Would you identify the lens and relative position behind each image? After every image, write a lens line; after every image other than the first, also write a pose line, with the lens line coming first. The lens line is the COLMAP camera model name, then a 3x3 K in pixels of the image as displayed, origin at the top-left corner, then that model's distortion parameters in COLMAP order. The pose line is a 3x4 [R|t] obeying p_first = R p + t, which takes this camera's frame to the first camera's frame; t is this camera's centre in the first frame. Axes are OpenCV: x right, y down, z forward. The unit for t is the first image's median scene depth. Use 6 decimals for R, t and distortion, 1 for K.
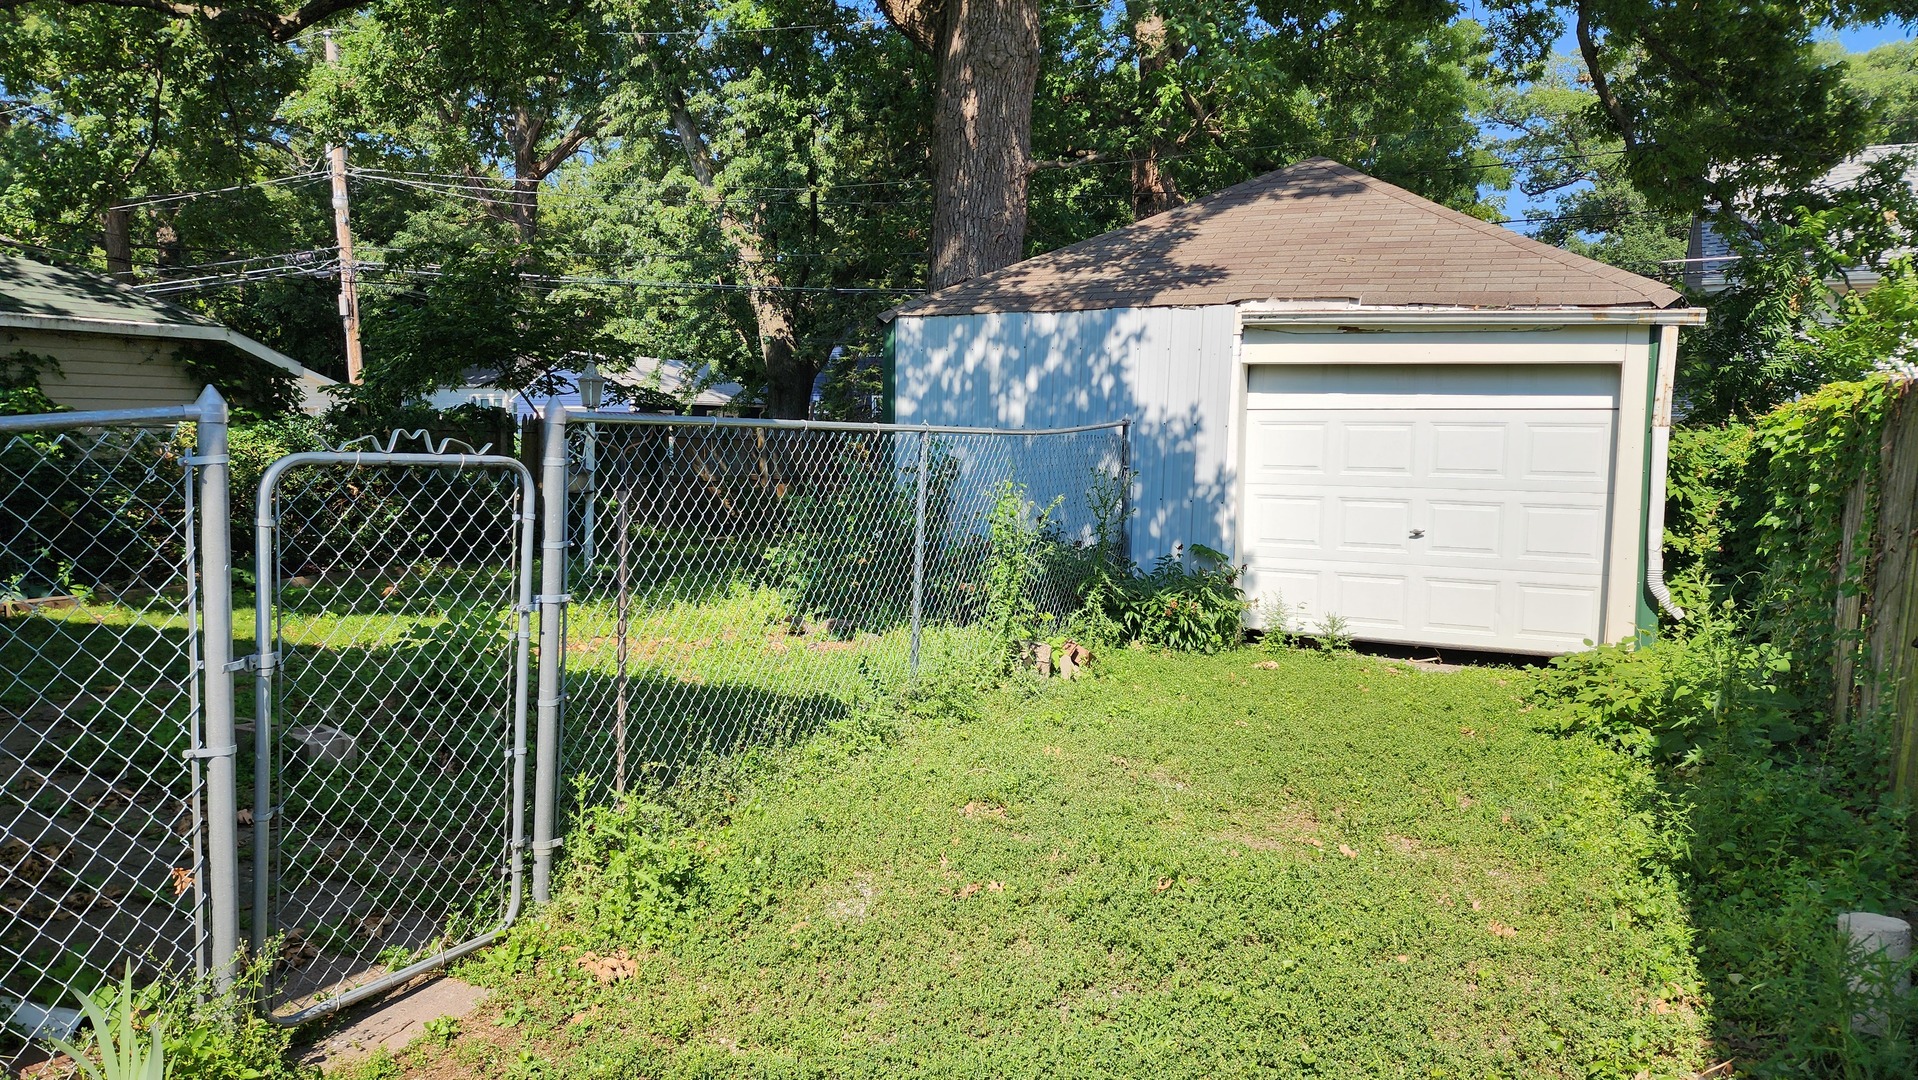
lens RADIAL K [[1272.4, 0, 977.2], [0, 1272.4, 572.0], [0, 0, 1]] dist [0.119124, -0.152044]
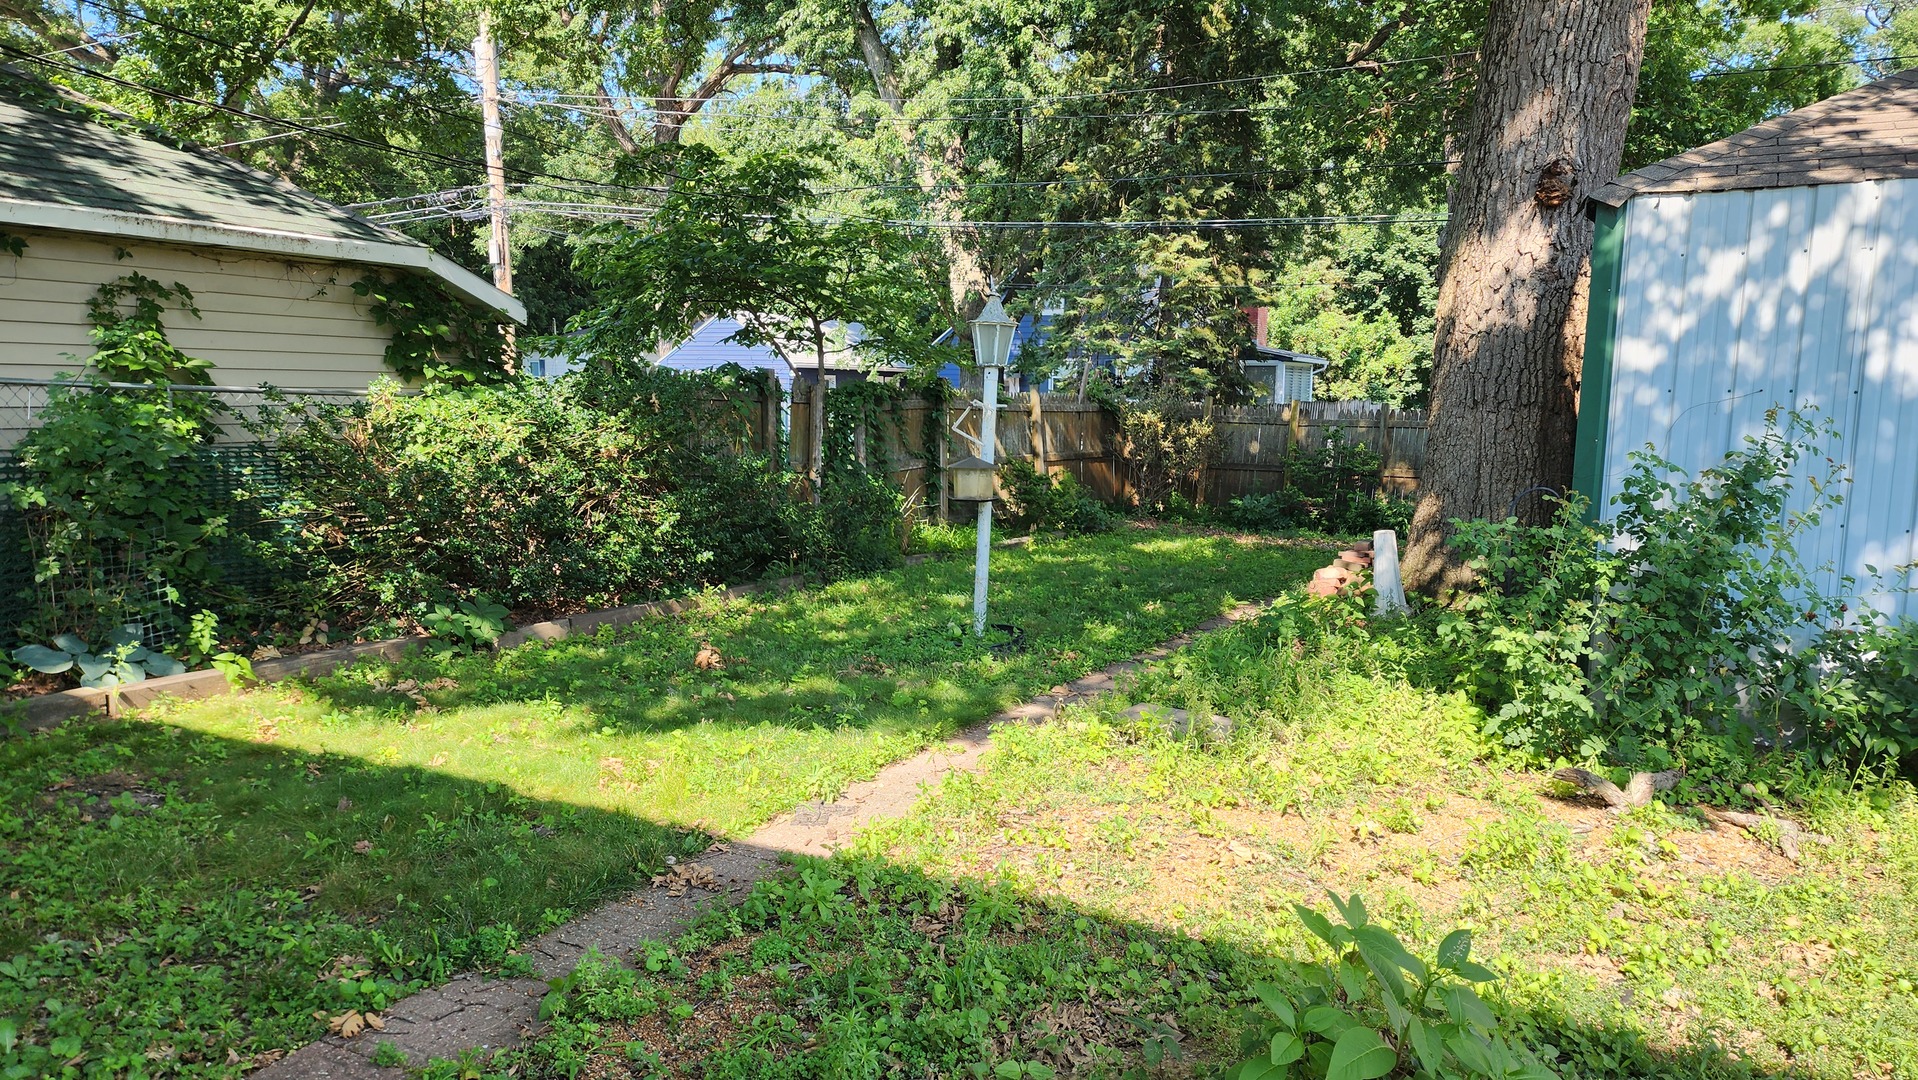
lens RADIAL K [[1340.1, 0, 962.8], [0, 1340.1, 528.8], [0, 0, 1]] dist [-0.005994, -0.002158]
pose [[0.997620, 0.010995, -0.068068, -0.314899], [-0.012270, 0.999757, -0.018338, -0.040866], [0.067850, 0.019129, 0.997512, 0.411626]]
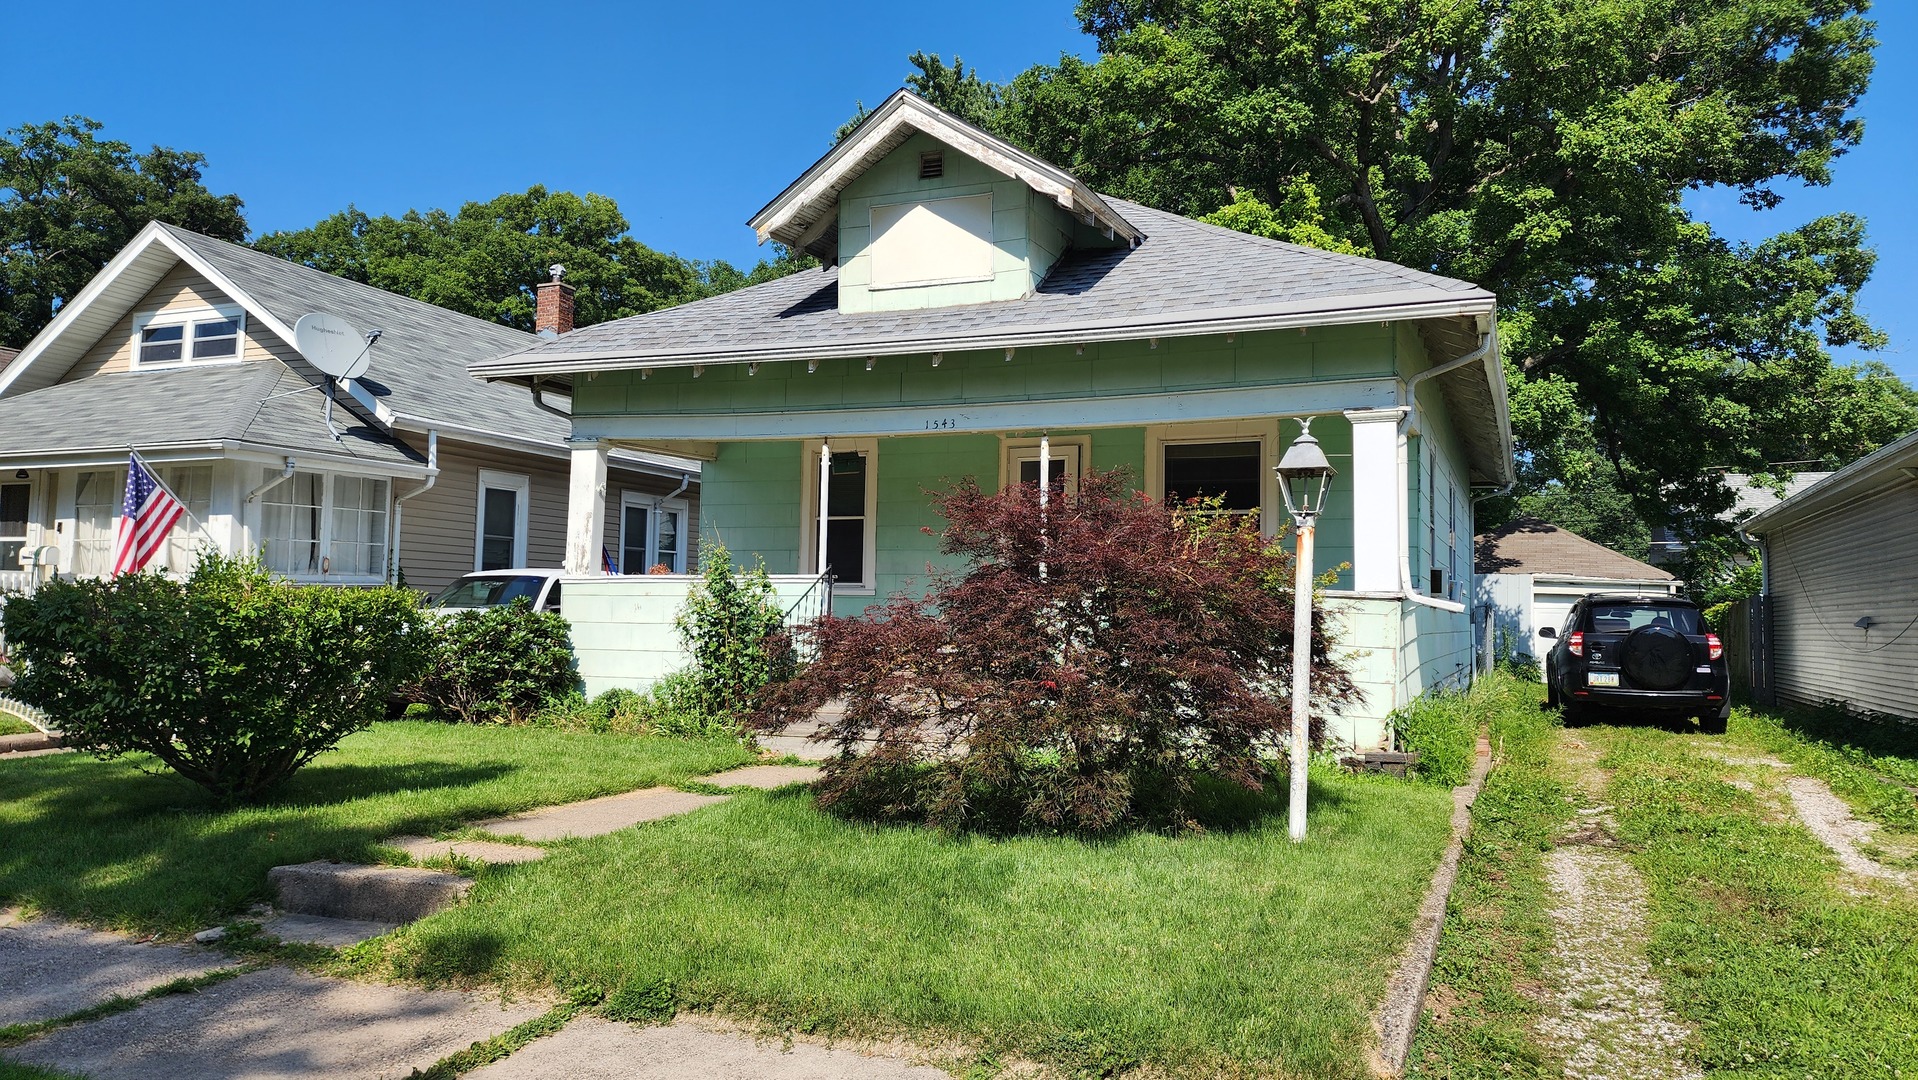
lens RADIAL K [[1340.1, 0, 962.8], [0, 1340.1, 528.8], [0, 0, 1]] dist [-0.005994, -0.002158]
pose [[0.999550, 0.009787, 0.028350, -1.113183], [-0.004380, 0.982760, -0.184832, 0.248996], [-0.029670, 0.184624, 0.982361, -1.882283]]
